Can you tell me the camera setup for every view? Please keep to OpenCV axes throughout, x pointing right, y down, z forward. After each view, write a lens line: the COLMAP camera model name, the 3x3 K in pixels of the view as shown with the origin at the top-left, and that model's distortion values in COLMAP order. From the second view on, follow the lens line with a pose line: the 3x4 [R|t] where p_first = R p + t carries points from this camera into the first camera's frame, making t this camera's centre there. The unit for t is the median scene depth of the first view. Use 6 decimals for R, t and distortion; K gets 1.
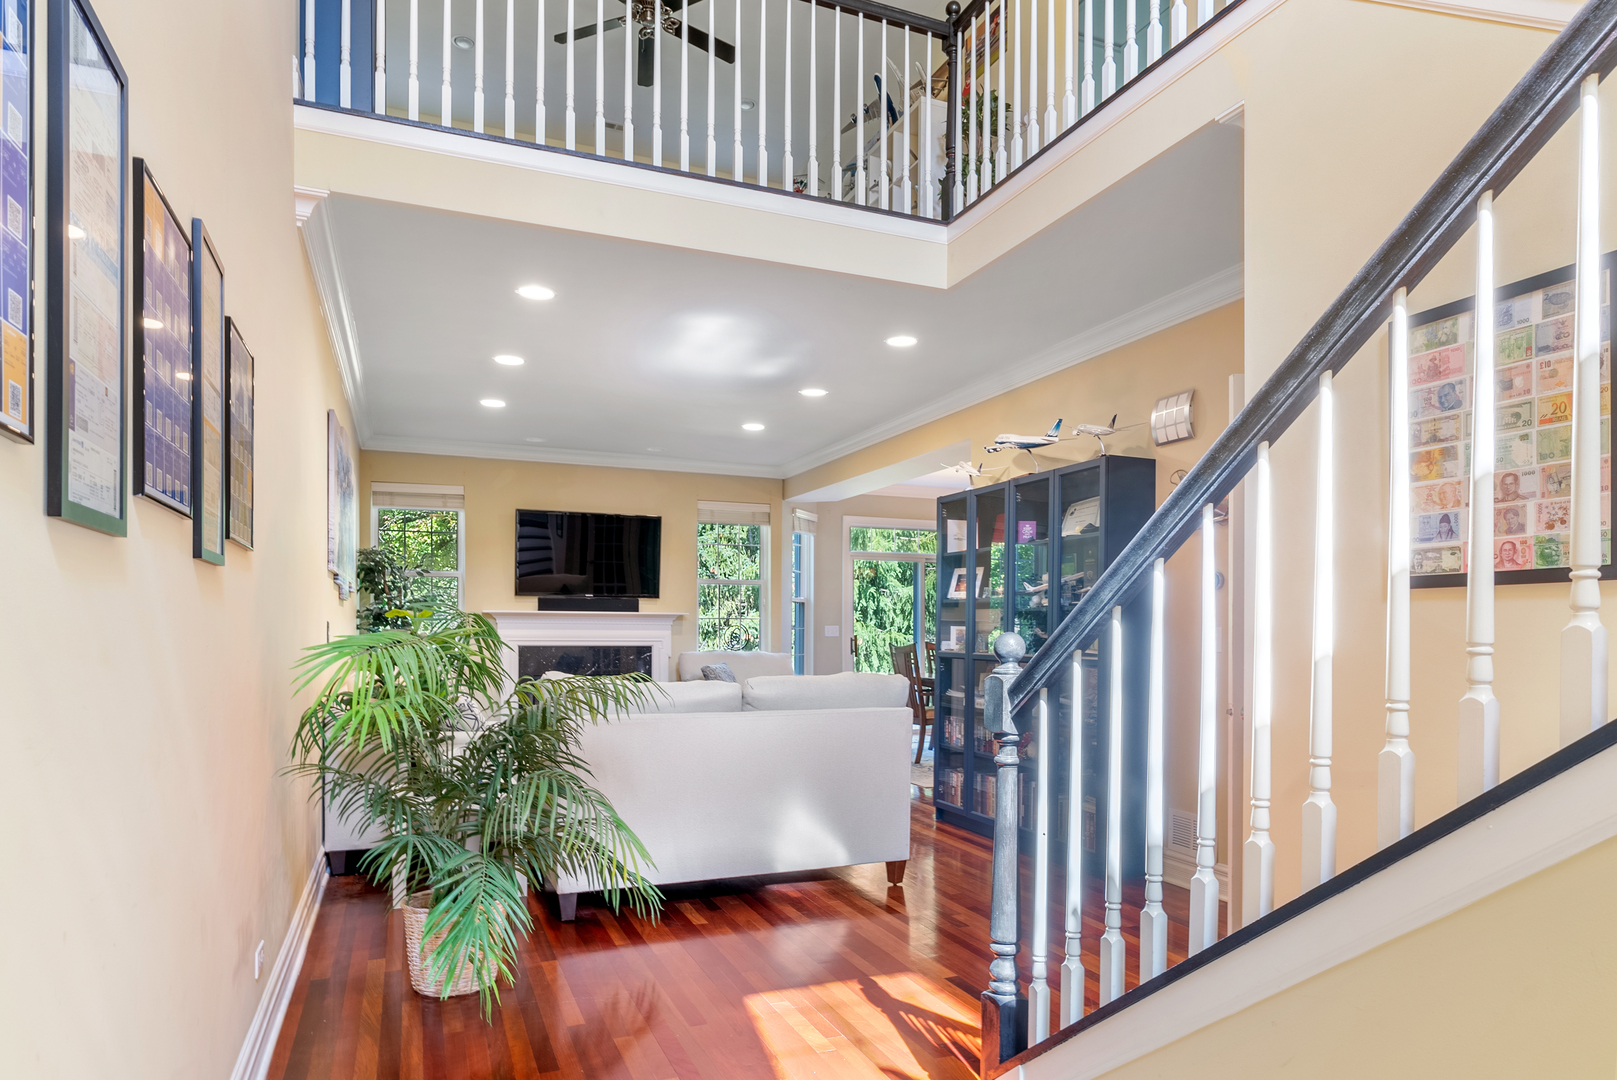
lens RADIAL K [[957.4, 0, 808.4], [0, 957.4, 532.9], [0, 0, 1]] dist [-0.000066, -0.000106]
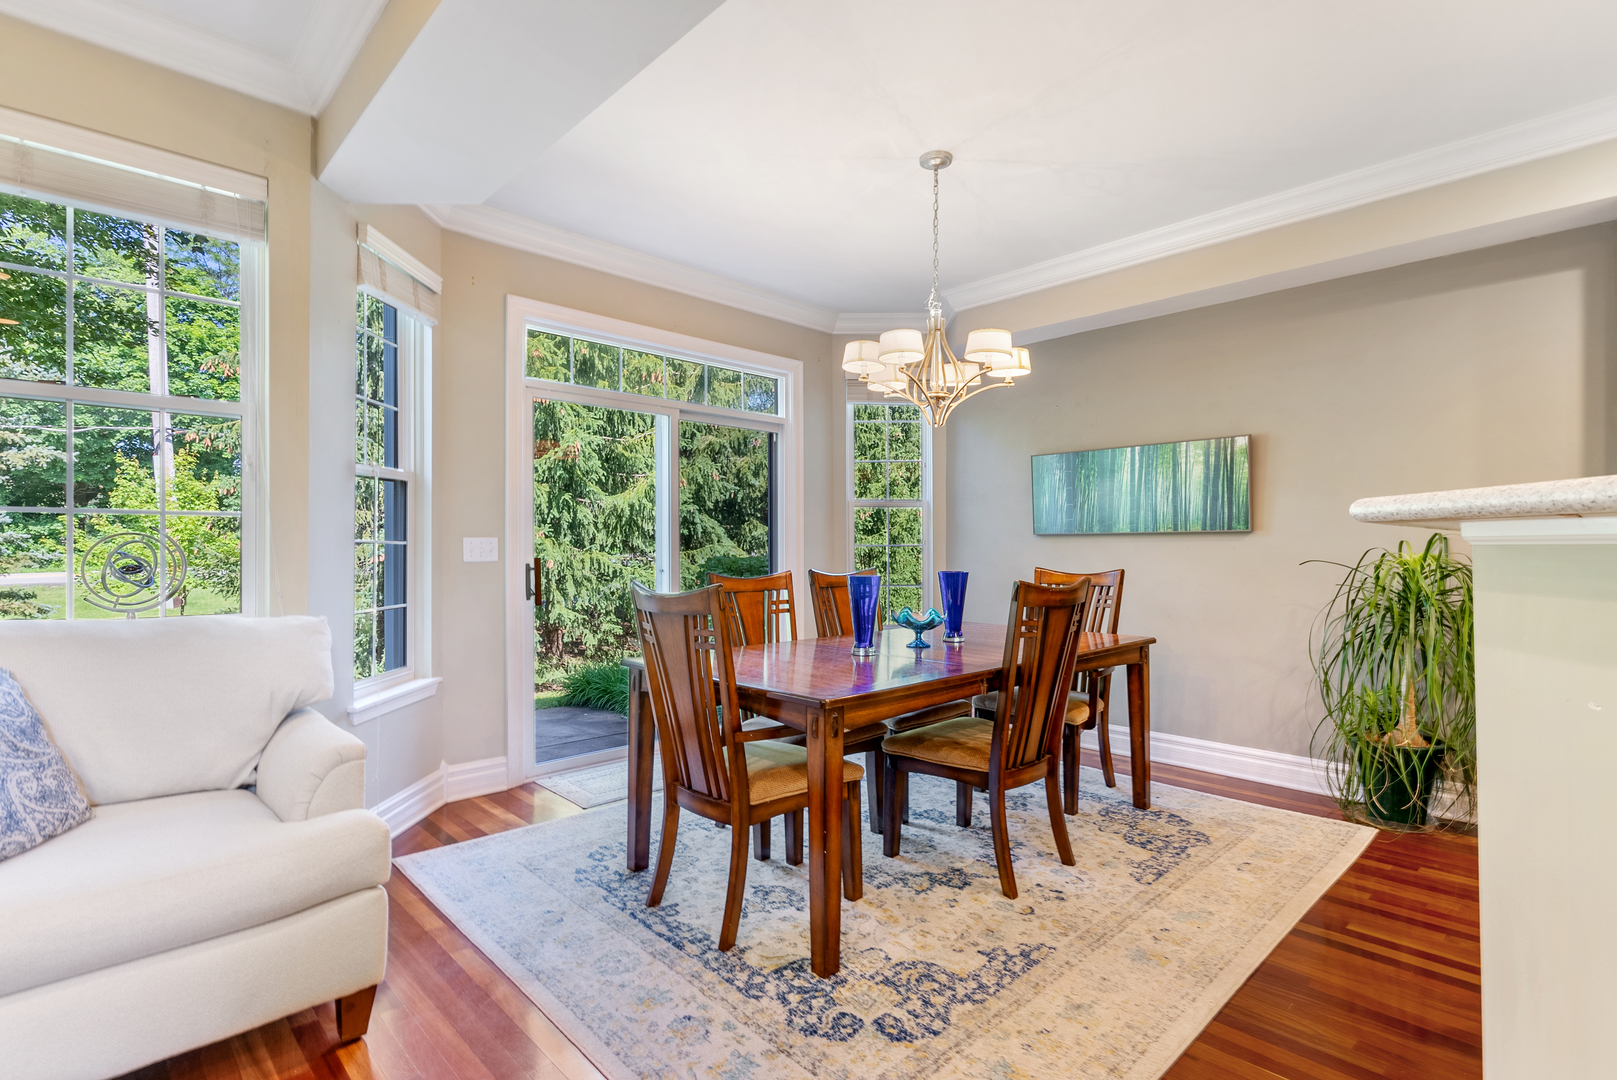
lens RADIAL K [[780.8, 0, 807.2], [0, 780.8, 551.4], [0, 0, 1]] dist [0.002629, 0.000297]
pose [[0.932289, -0.007694, 0.361633, 0.019574], [-0.029717, 0.994765, 0.097775, 0.036153], [-0.360492, -0.101901, 0.927179, 0.344722]]
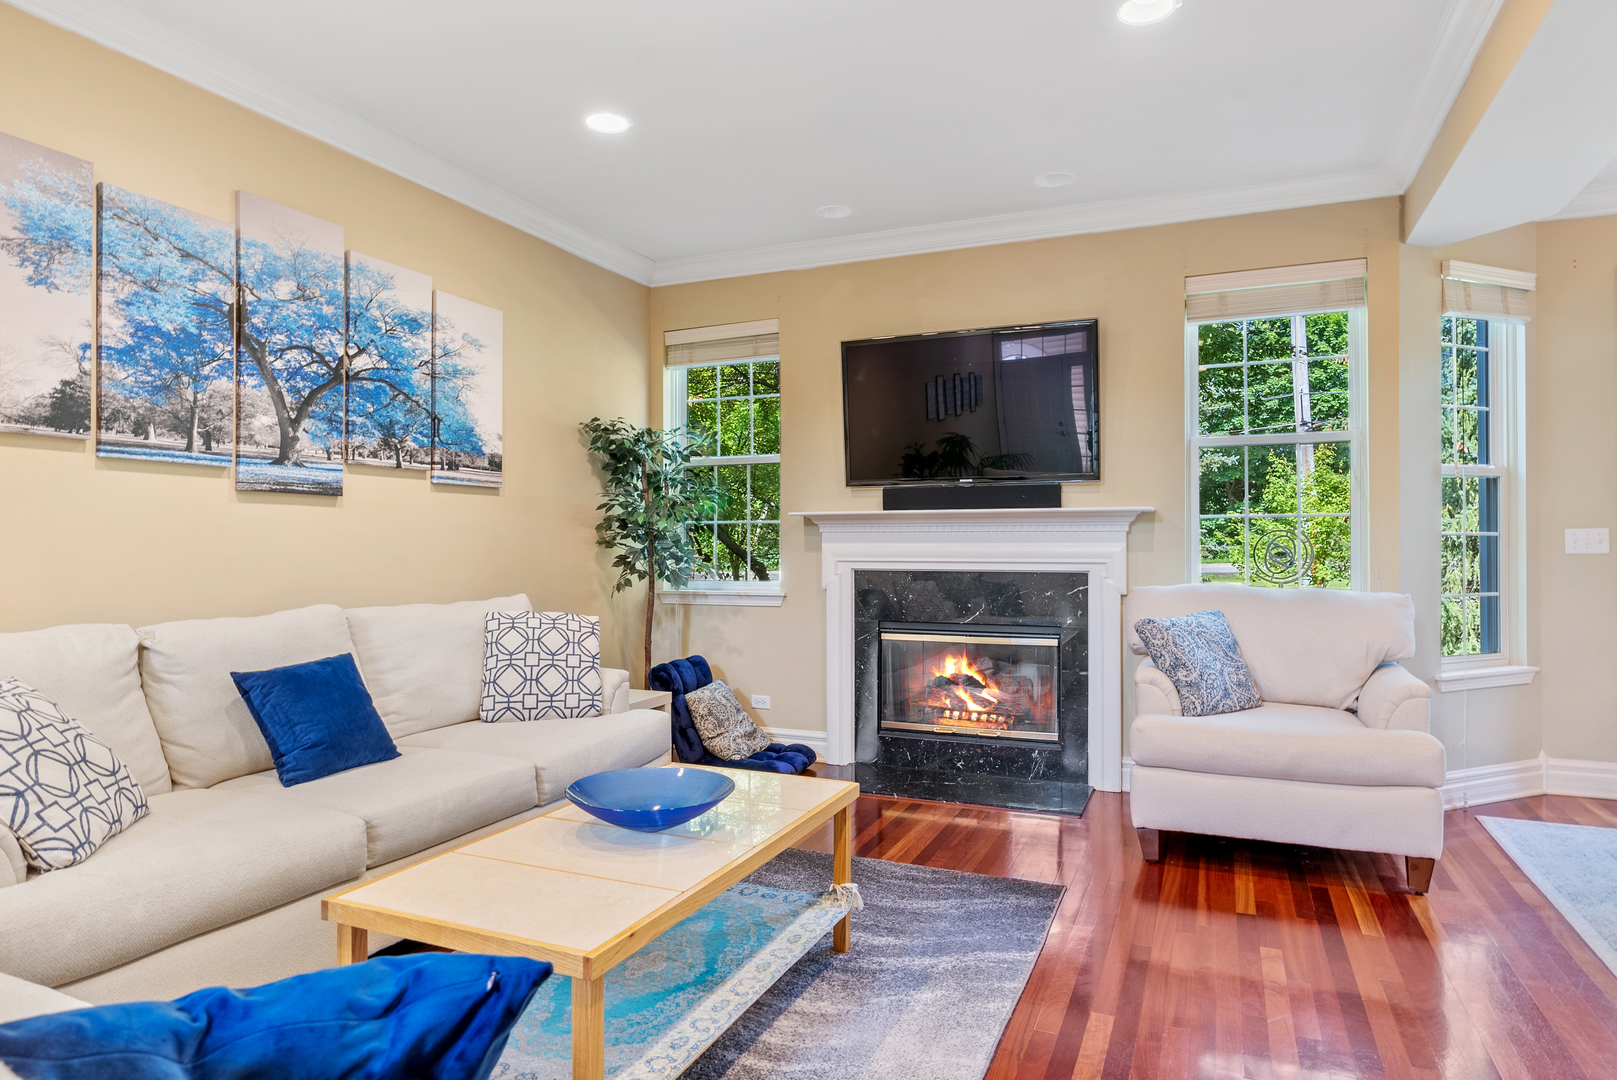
lens RADIAL K [[957.4, 0, 808.4], [0, 957.4, 532.9], [0, 0, 1]] dist [-0.000066, -0.000106]
pose [[0.697705, -0.017230, -0.716178, 0.049398], [0.079834, 0.995354, 0.053828, 0.027756], [0.711923, -0.094731, 0.695839, 0.259942]]
